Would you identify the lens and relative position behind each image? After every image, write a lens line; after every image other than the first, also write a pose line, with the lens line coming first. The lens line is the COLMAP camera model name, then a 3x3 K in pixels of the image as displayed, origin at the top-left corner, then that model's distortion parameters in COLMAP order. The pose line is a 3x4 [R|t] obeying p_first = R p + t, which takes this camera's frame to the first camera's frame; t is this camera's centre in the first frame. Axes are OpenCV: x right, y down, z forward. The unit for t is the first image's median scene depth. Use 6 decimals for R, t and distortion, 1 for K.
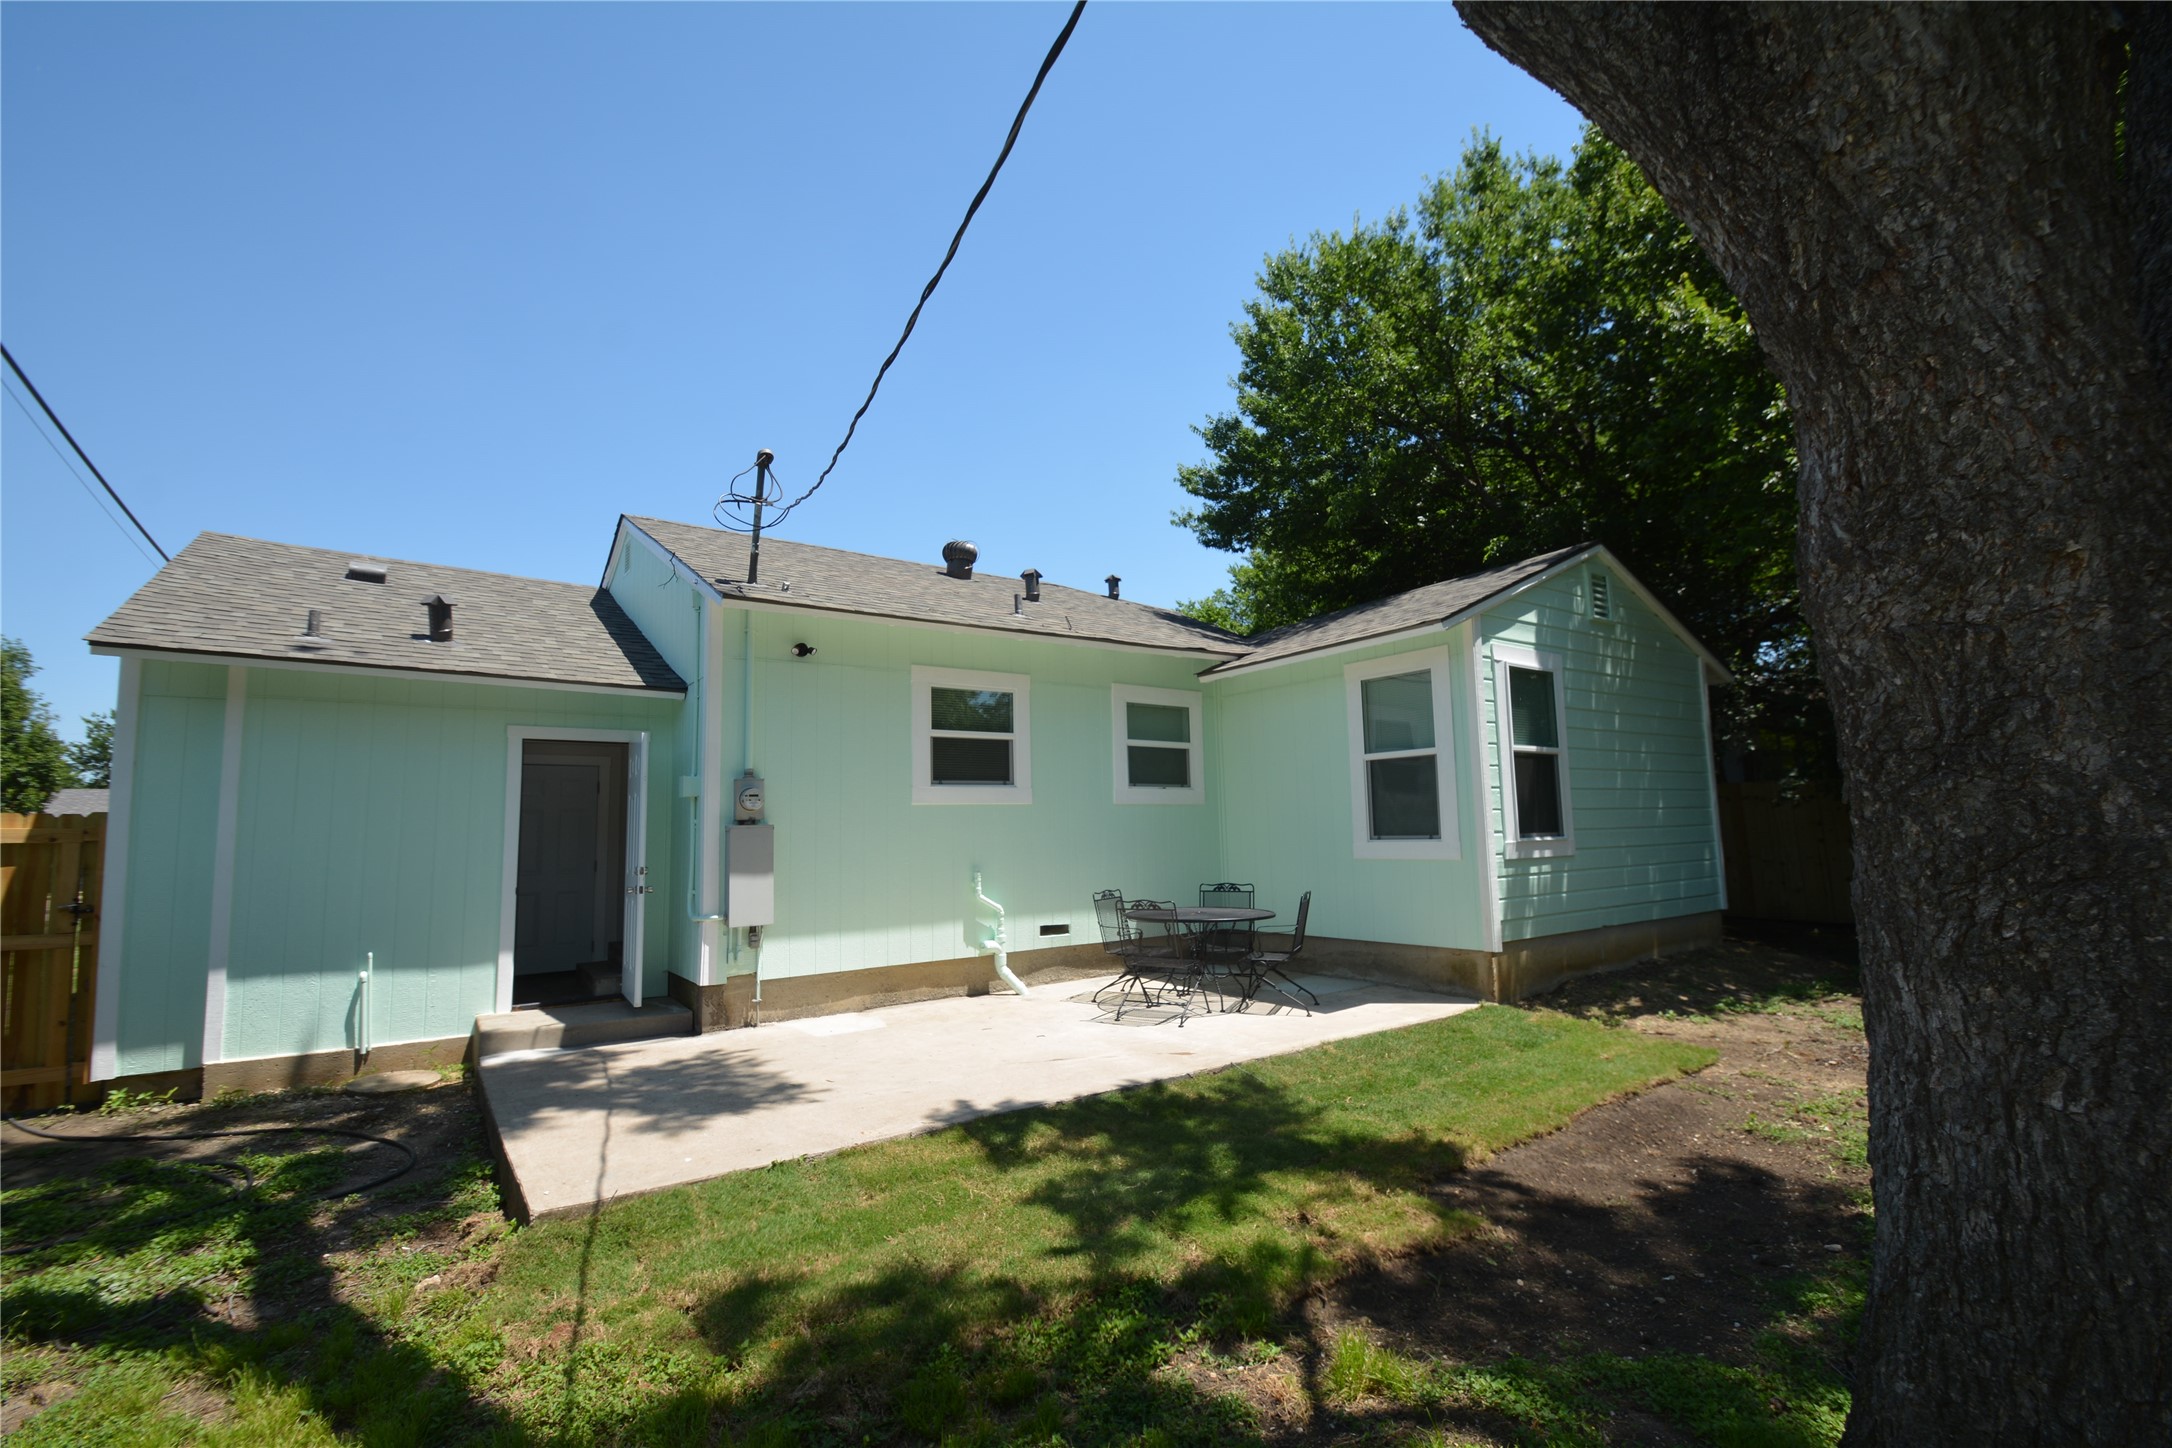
lens RADIAL K [[965.2, 0, 1080.5], [0, 965.2, 732.3], [0, 0, 1]] dist [0.017225, -0.017649]
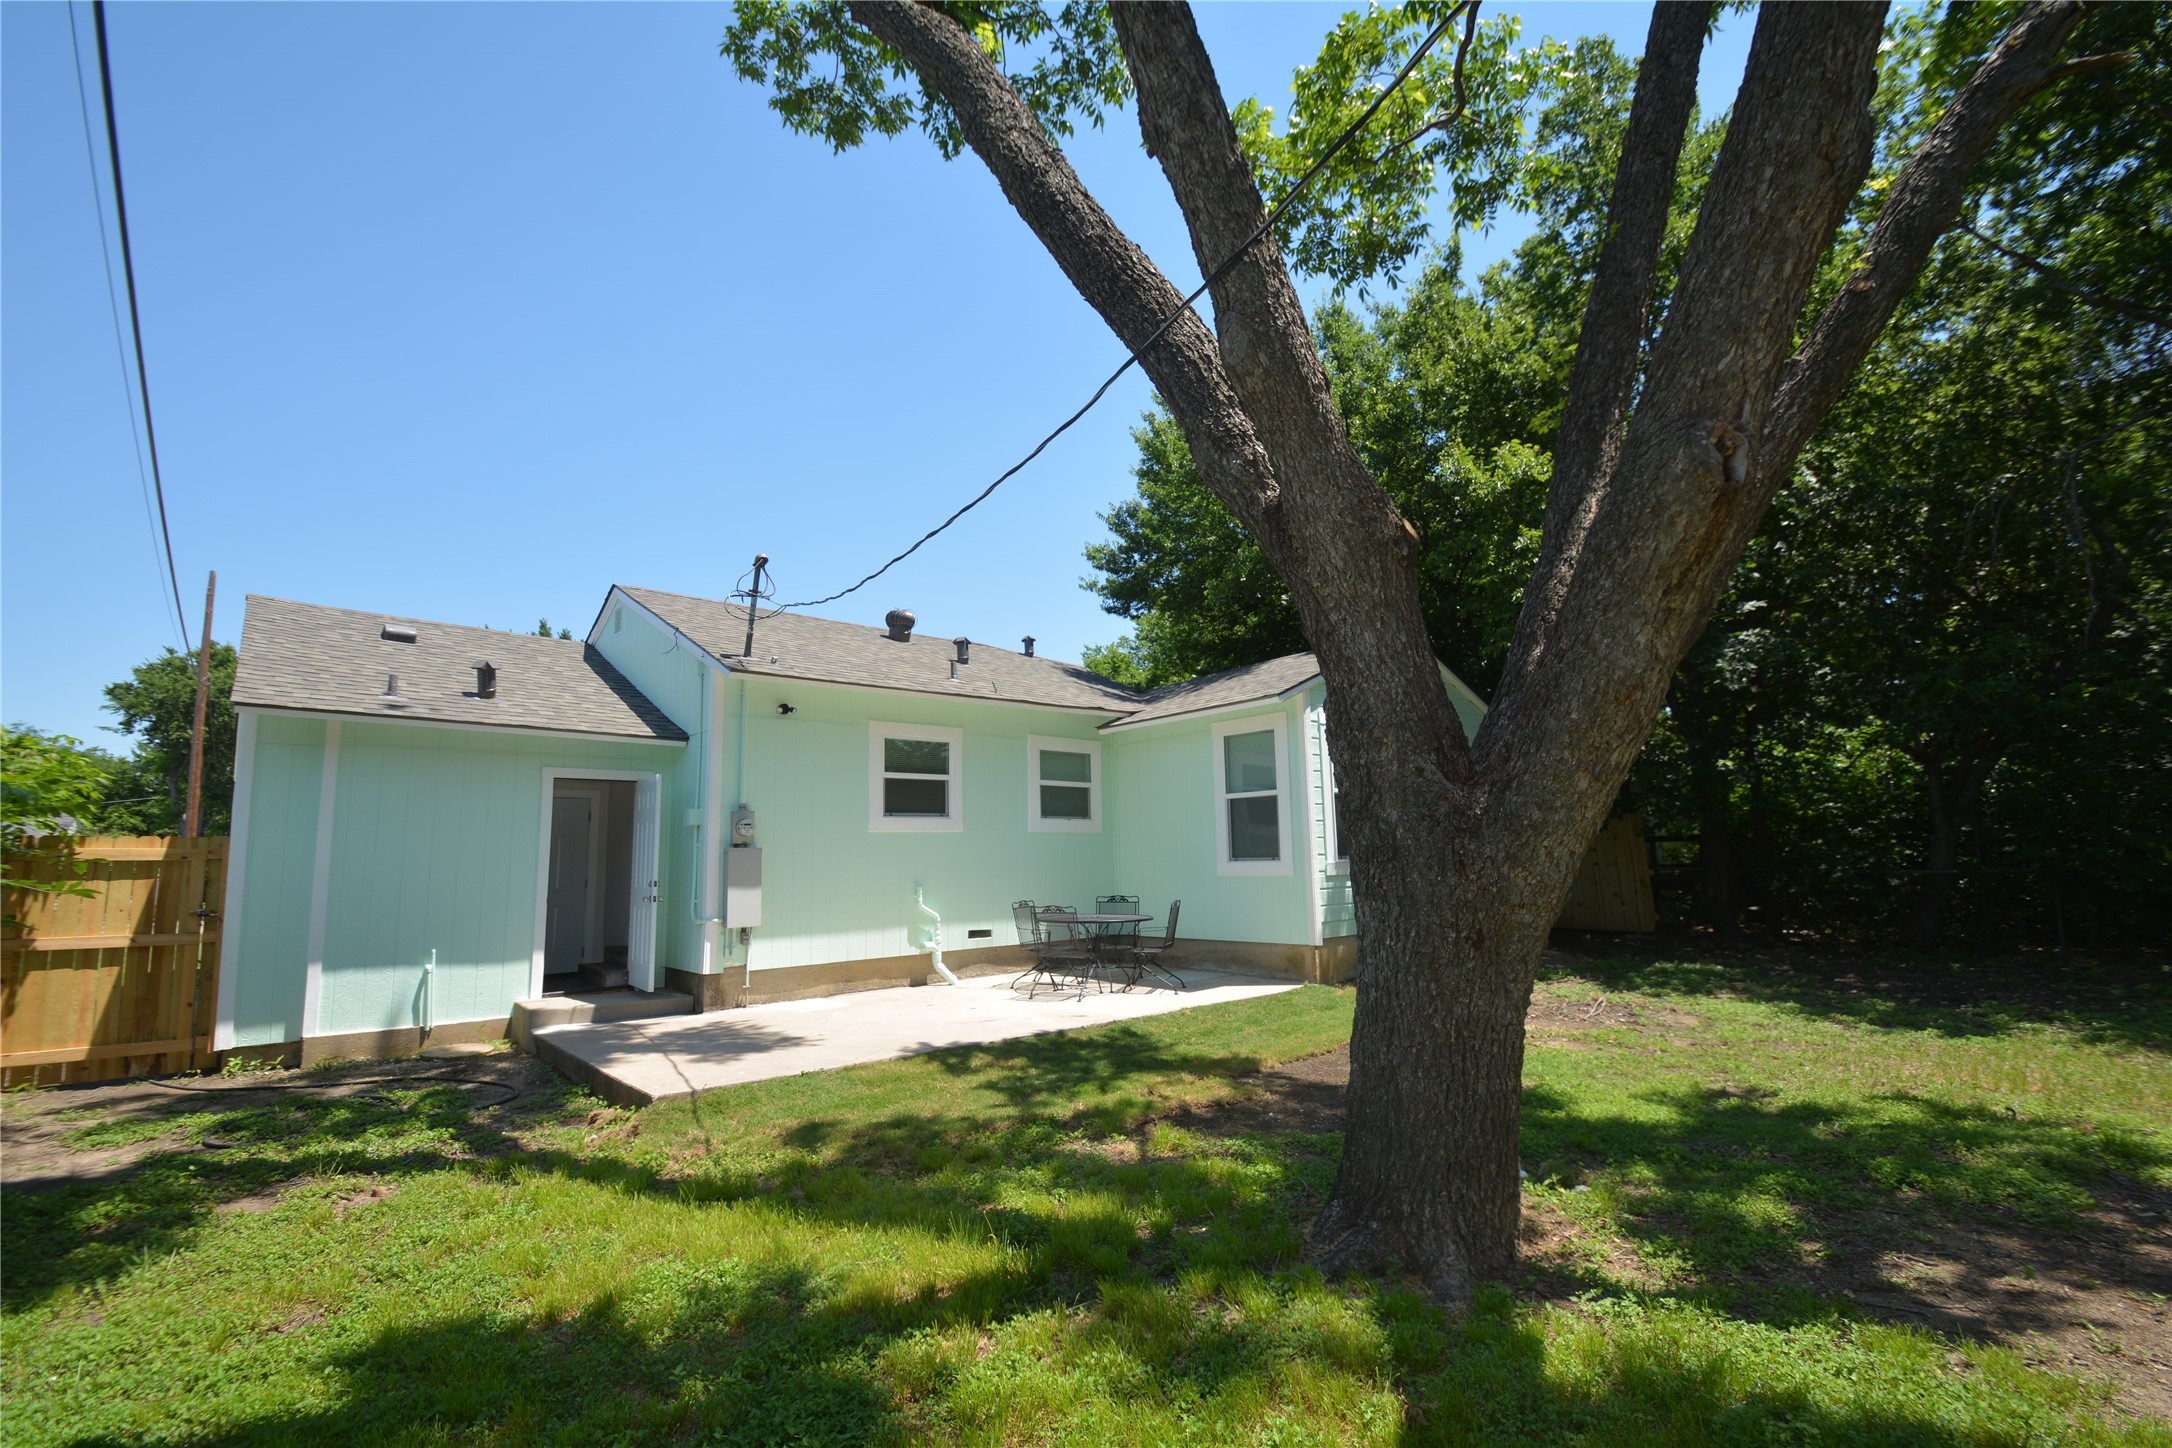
lens RADIAL K [[965.2, 0, 1080.5], [0, 965.2, 732.3], [0, 0, 1]] dist [0.017225, -0.017649]
pose [[0.995515, 0.013626, 0.093614, -0.022084], [-0.010797, 0.999472, -0.030659, -0.021543], [-0.093982, 0.029511, 0.995136, -0.311069]]
